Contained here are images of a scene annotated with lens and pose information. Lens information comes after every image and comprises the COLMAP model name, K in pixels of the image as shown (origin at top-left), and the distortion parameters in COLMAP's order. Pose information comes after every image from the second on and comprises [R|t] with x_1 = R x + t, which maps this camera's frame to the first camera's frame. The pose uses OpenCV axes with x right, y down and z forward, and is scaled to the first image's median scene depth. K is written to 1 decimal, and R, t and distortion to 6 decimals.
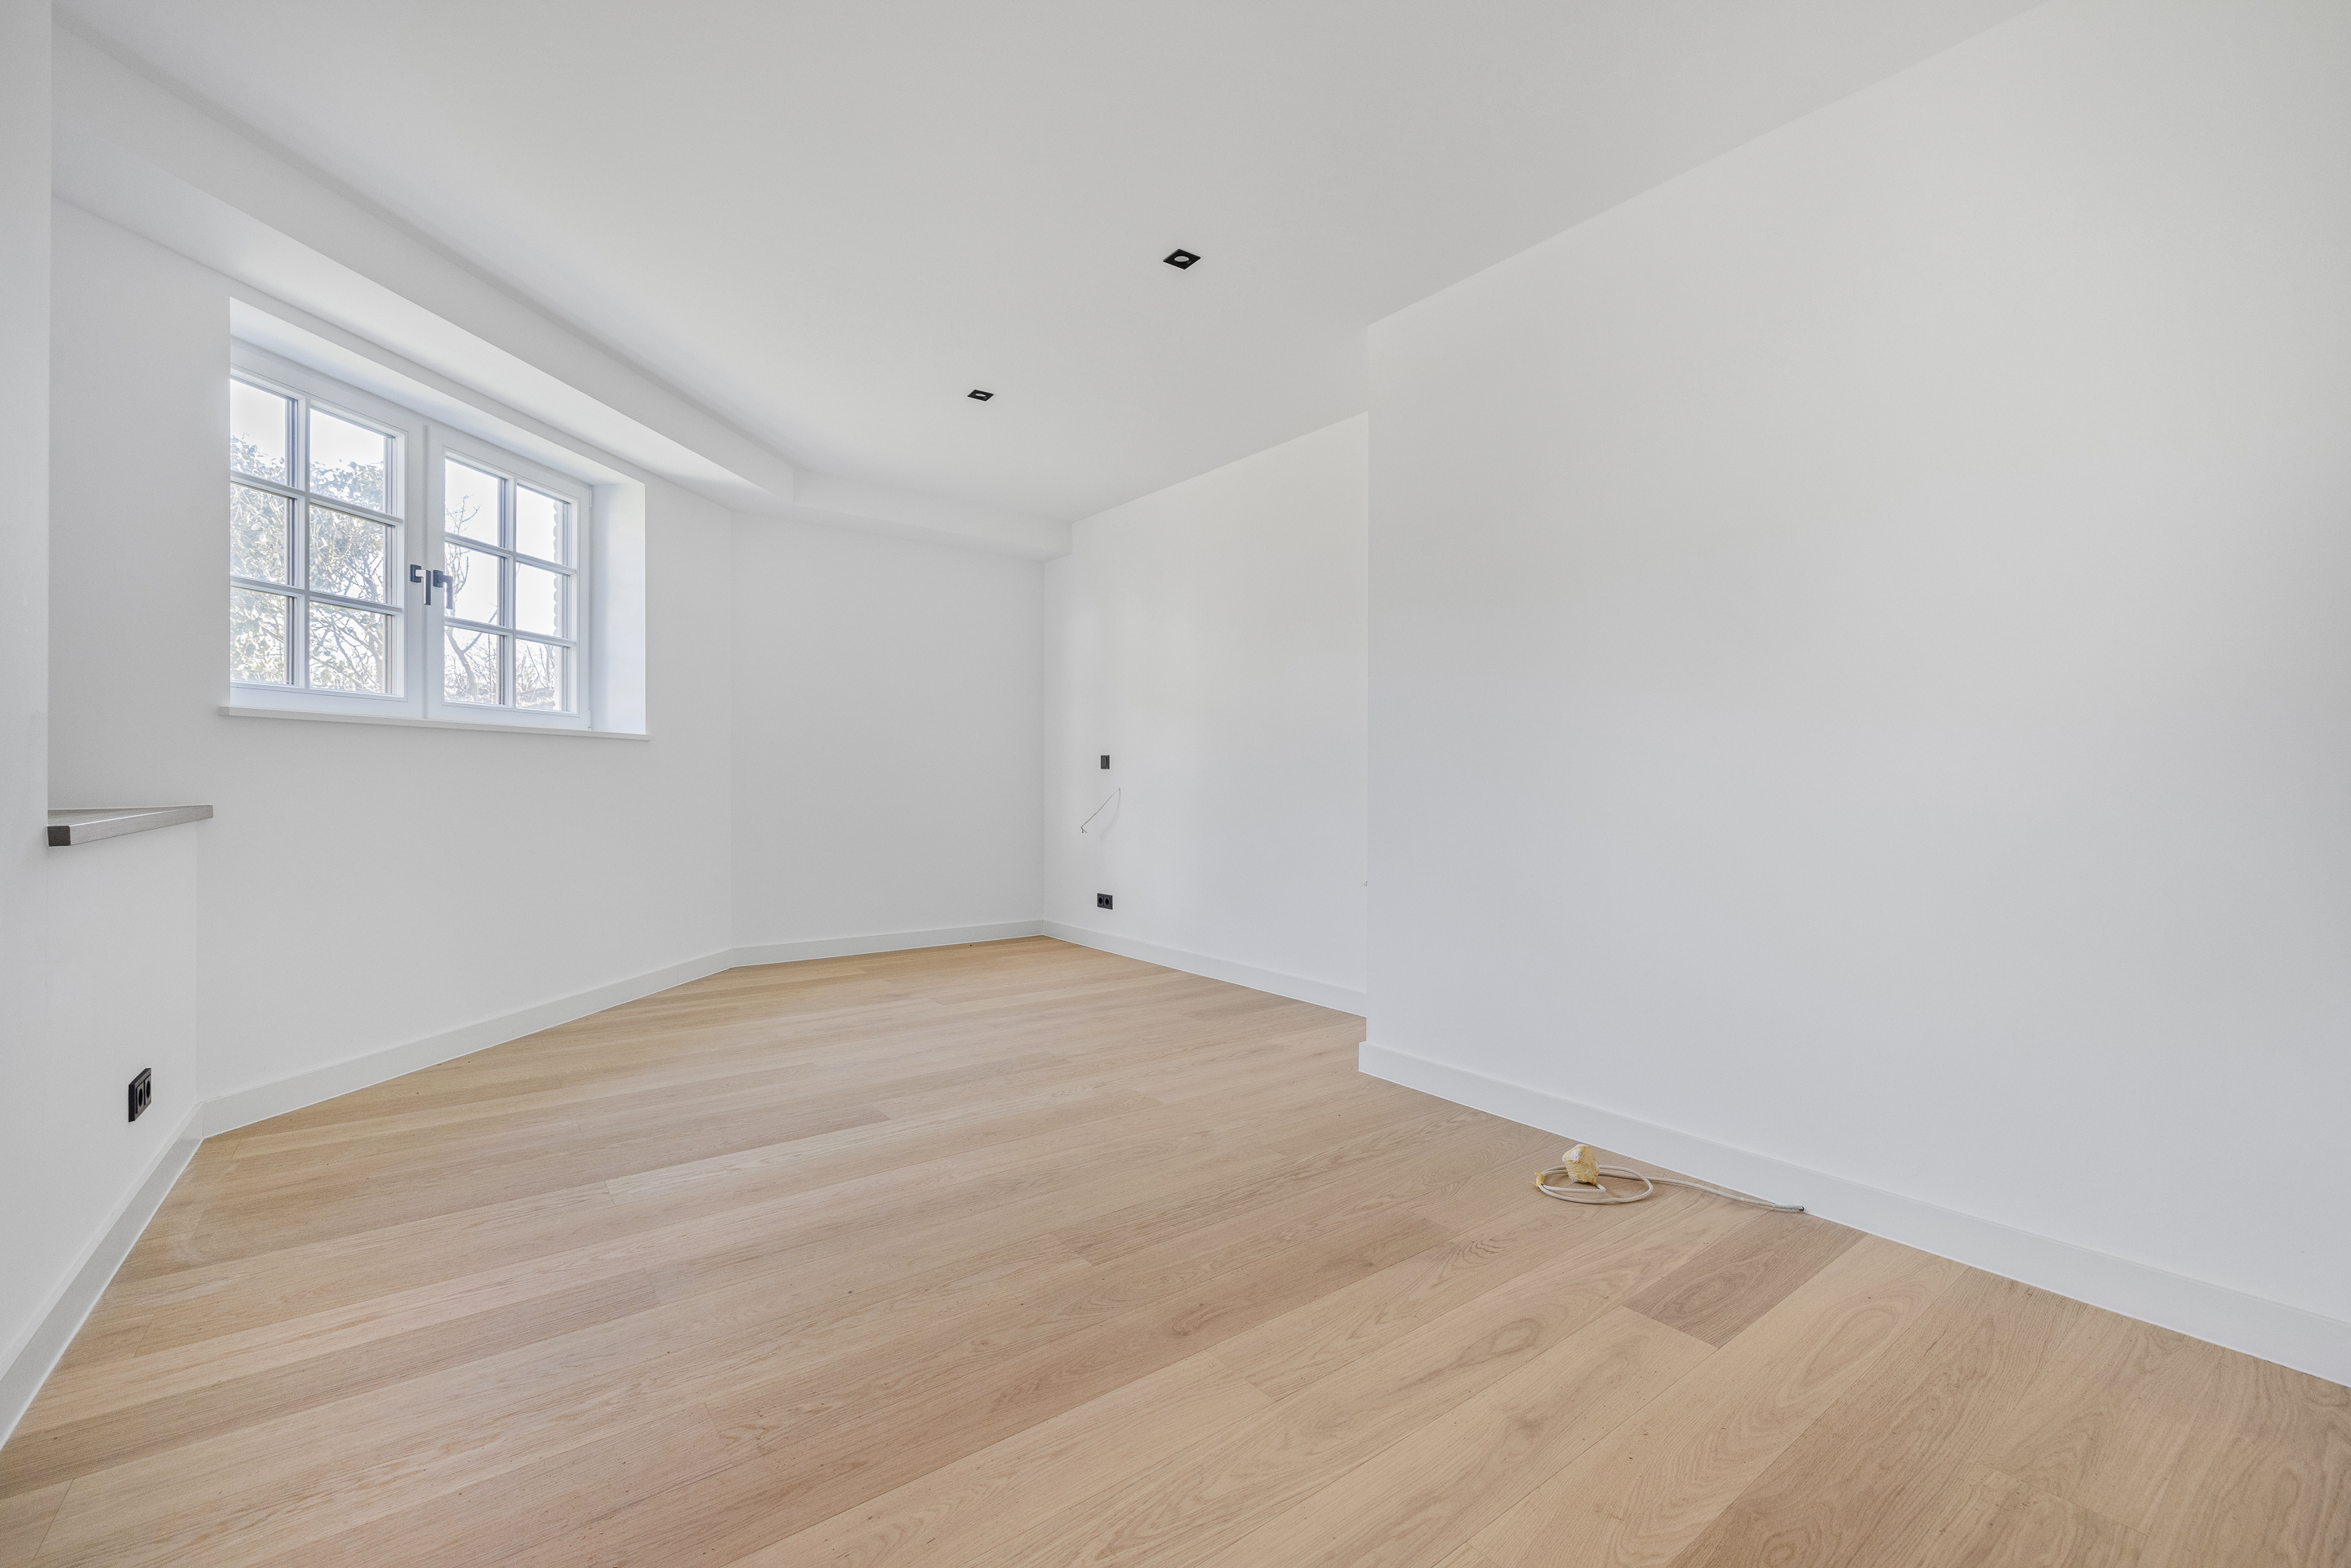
lens RADIAL K [[992.0, 0, 1194.3], [0, 992.0, 778.3], [0, 0, 1]] dist [0.000554, 0.000284]
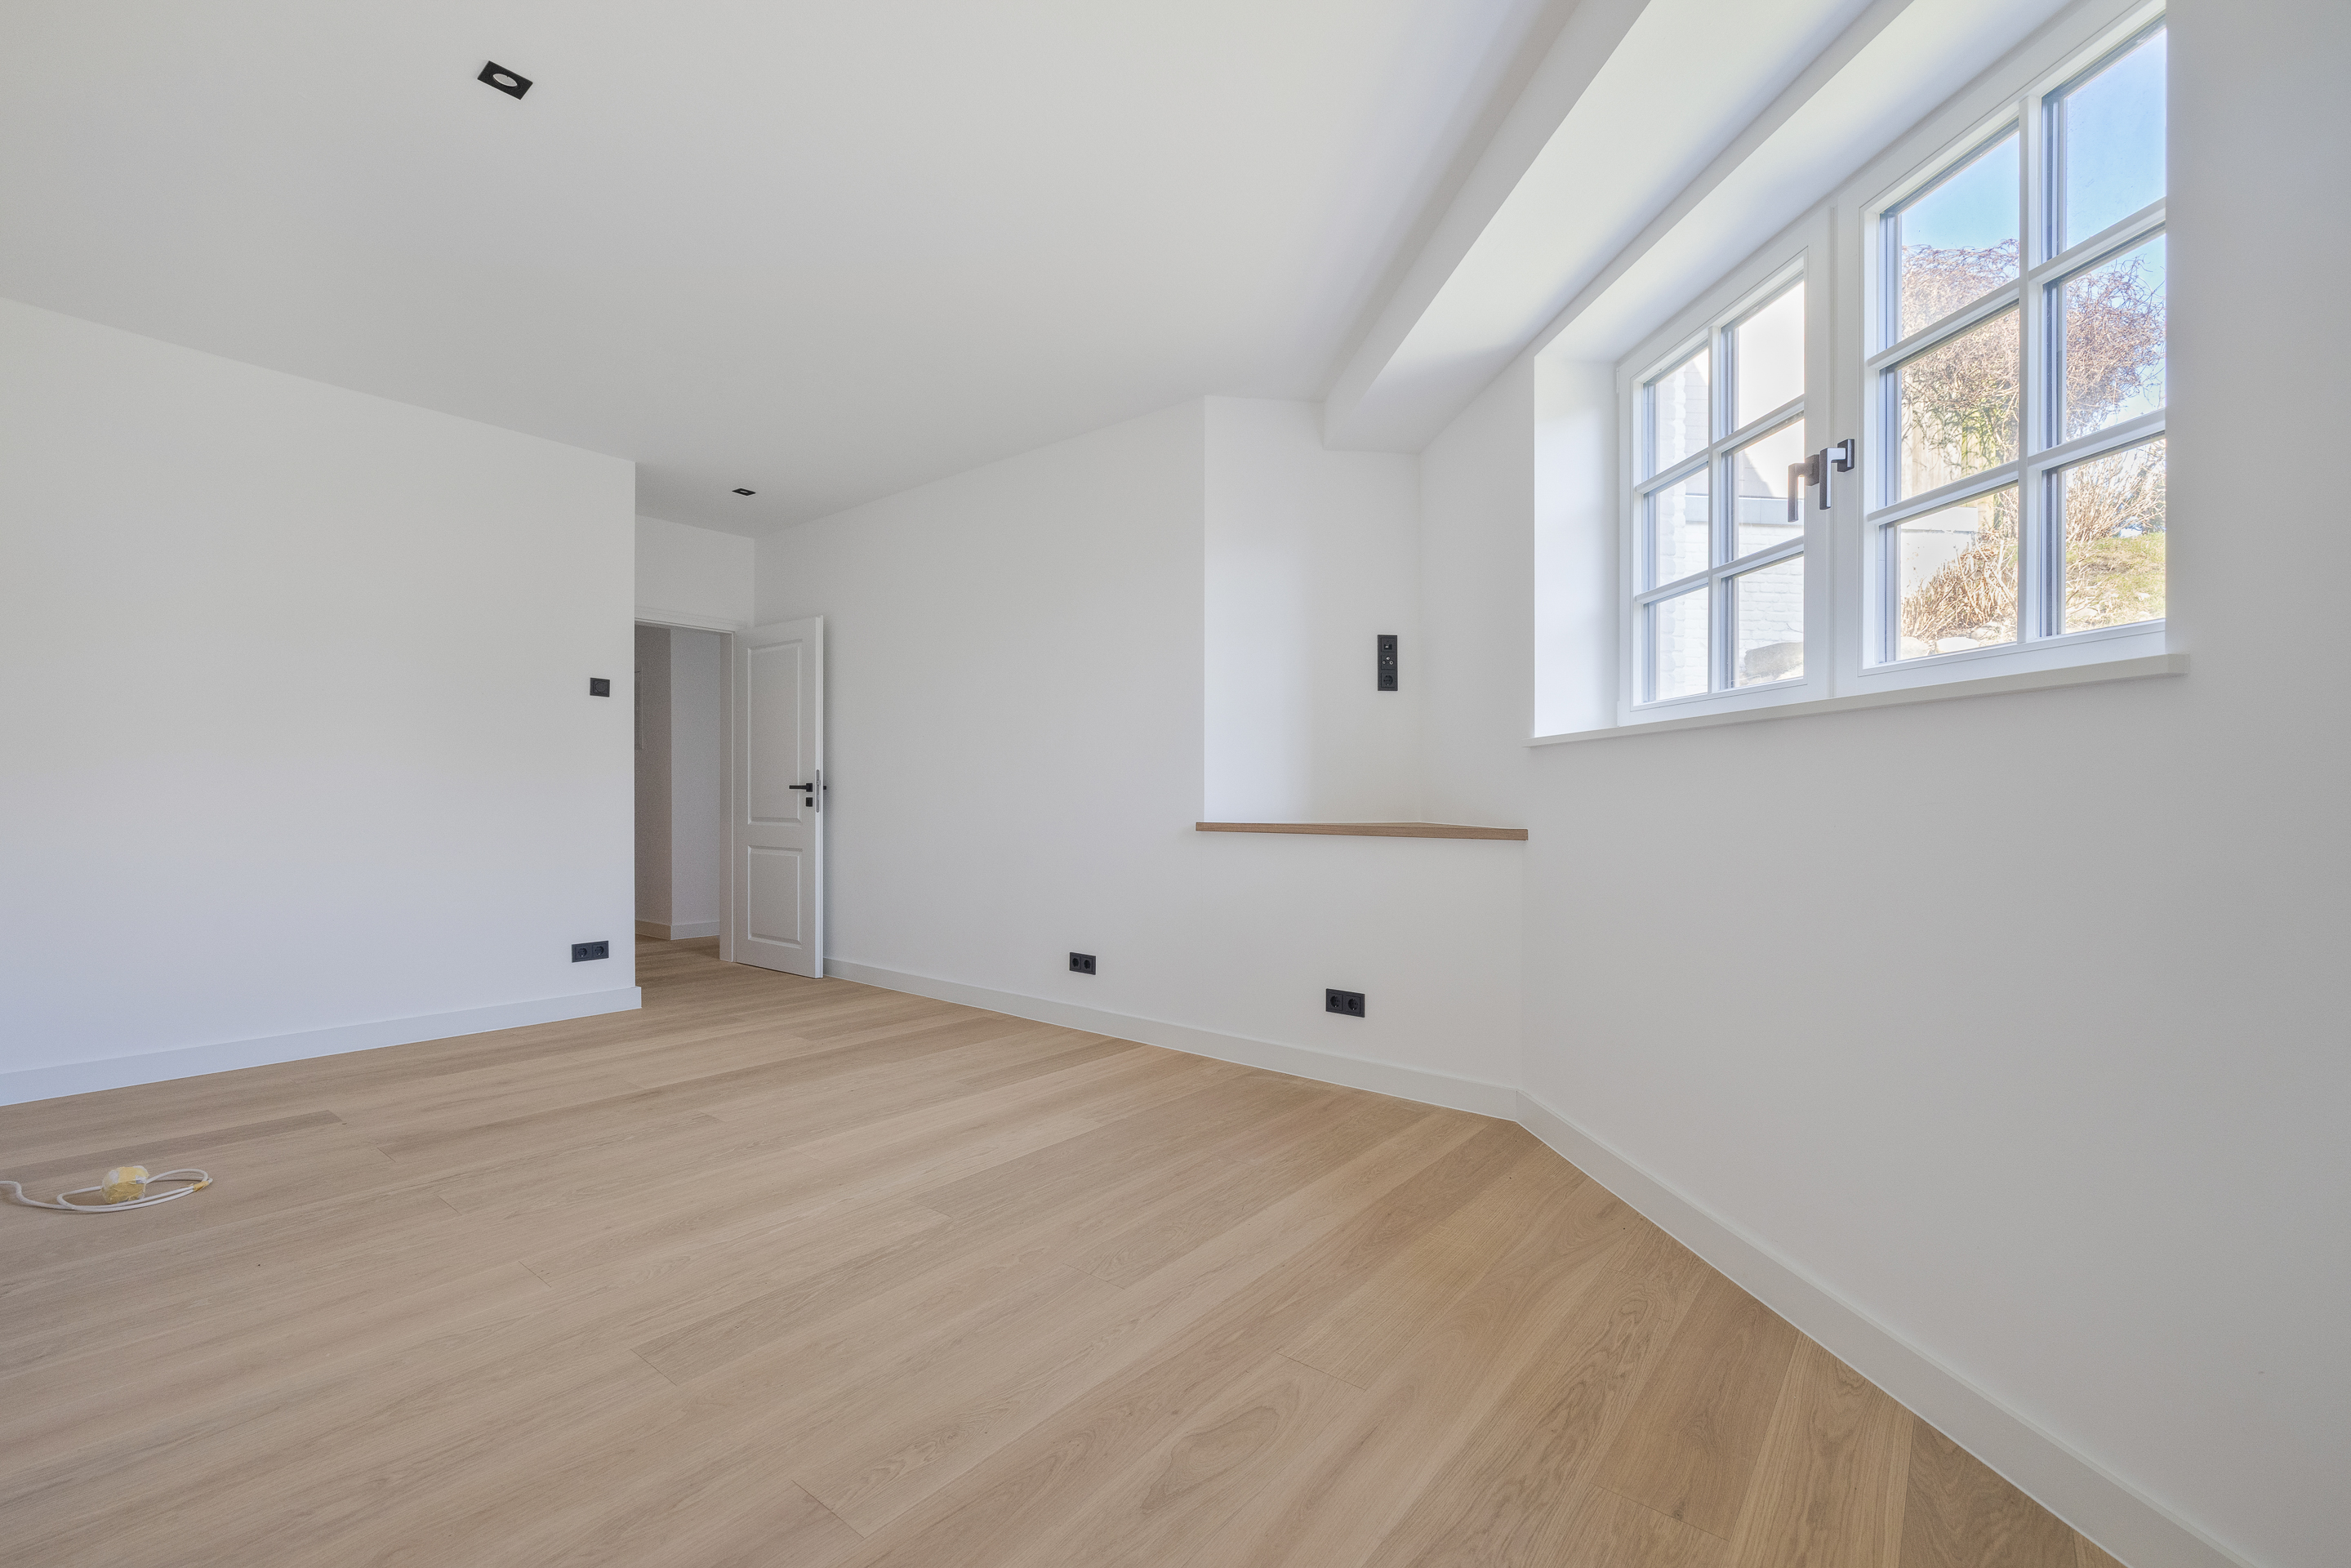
lens RADIAL K [[1010.3, 0, 1176.4], [0, 1010.3, 805.2], [0, 0, 1]] dist [0.000927, 0.000131]
pose [[-0.975456, -0.010702, -0.219933, -0.361300], [-0.011744, 0.999925, 0.003428, 0.002474], [0.219880, 0.005926, -0.975509, 2.031565]]
